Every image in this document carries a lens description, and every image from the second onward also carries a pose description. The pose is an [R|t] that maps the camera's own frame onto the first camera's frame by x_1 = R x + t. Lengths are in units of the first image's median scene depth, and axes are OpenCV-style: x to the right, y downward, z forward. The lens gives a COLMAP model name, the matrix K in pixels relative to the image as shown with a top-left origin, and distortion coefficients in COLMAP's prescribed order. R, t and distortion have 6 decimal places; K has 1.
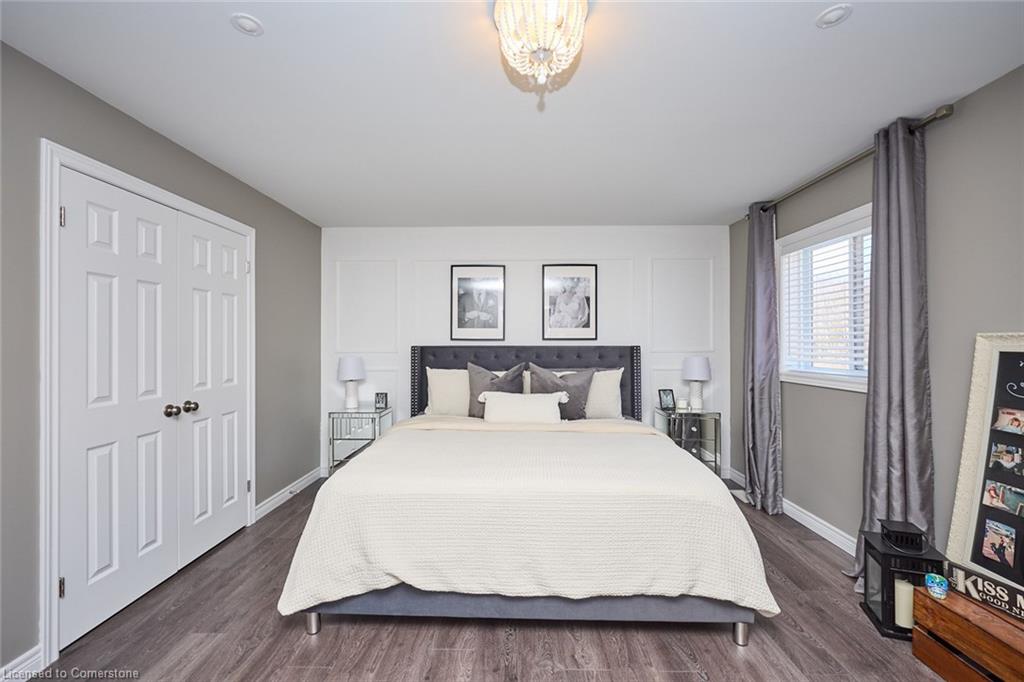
lens RADIAL K [[423.6, 0, 512.0], [0, 423.6, 341.0], [0, 0, 1]] dist [-0.002634, -0.000106]
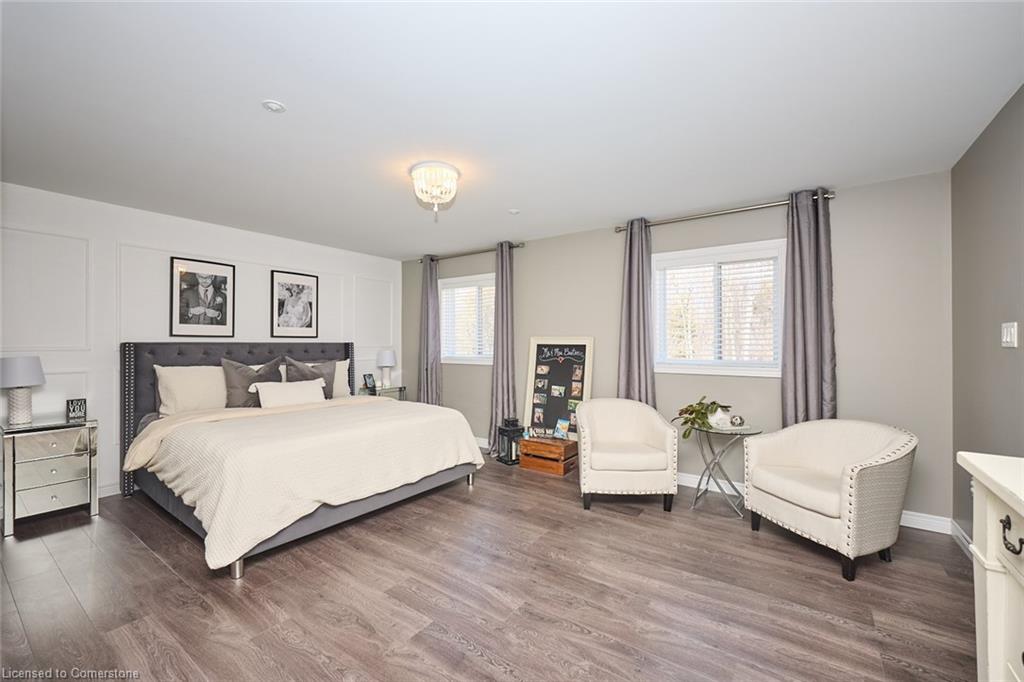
lens RADIAL K [[423.6, 0, 512.0], [0, 423.6, 341.0], [0, 0, 1]] dist [-0.002634, -0.000106]
pose [[0.563974, 0.003670, 0.825784, -0.591191], [-0.005577, 0.999984, -0.000635, 0.005389], [-0.825773, -0.004247, 0.563986, -0.188156]]
